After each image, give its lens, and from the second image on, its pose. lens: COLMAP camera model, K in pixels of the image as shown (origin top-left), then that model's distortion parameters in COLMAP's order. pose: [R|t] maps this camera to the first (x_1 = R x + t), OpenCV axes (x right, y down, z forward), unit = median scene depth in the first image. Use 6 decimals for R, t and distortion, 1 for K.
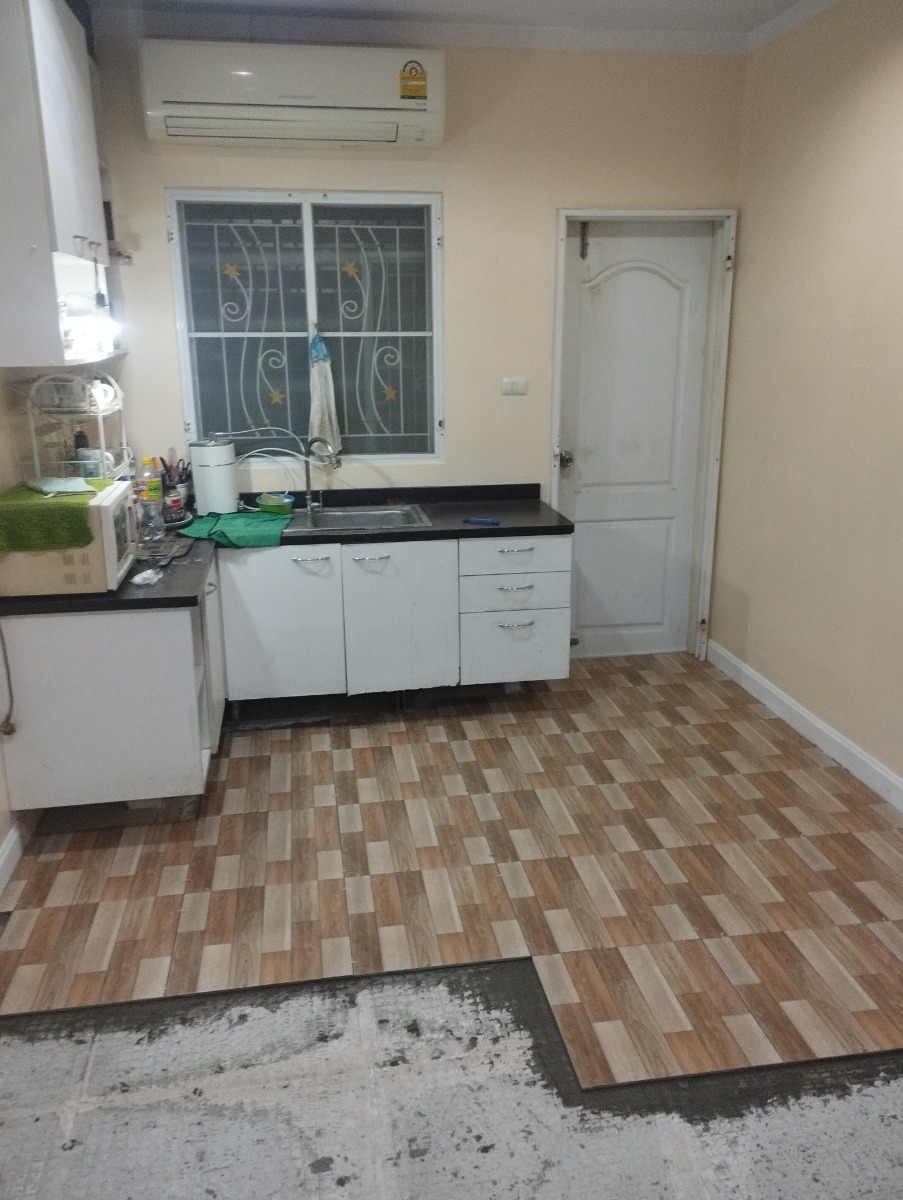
lens RADIAL K [[995.9, 0, 450.4], [0, 995.9, 601.1], [0, 0, 1]] dist [0.093496, -0.097756]
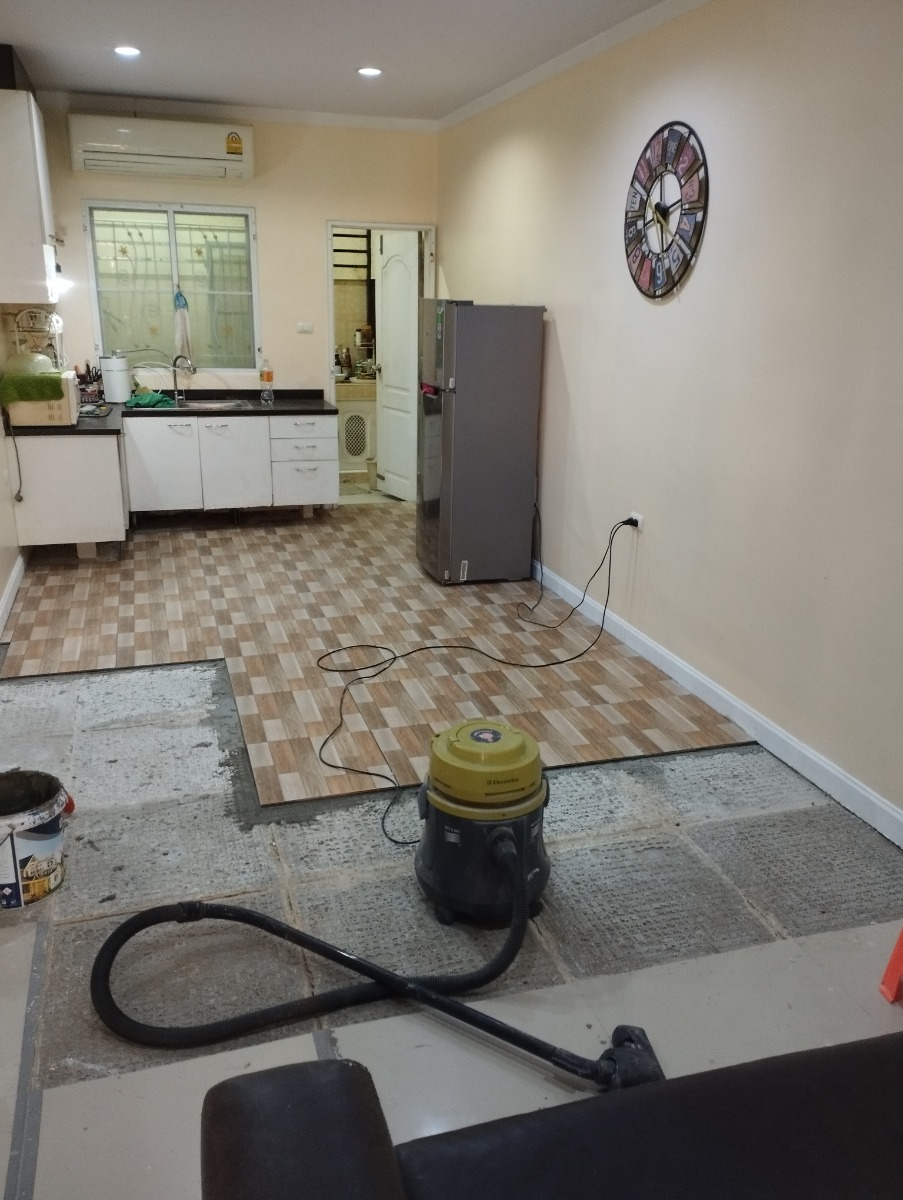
lens RADIAL K [[995.9, 0, 456.2], [0, 995.9, 602.5], [0, 0, 1]] dist [0.093496, -0.097756]
pose [[0.989137, -0.017742, 0.145923, 0.068171], [0.013229, 0.999406, 0.031837, 0.202972], [-0.146402, -0.029561, 0.988783, -0.738281]]
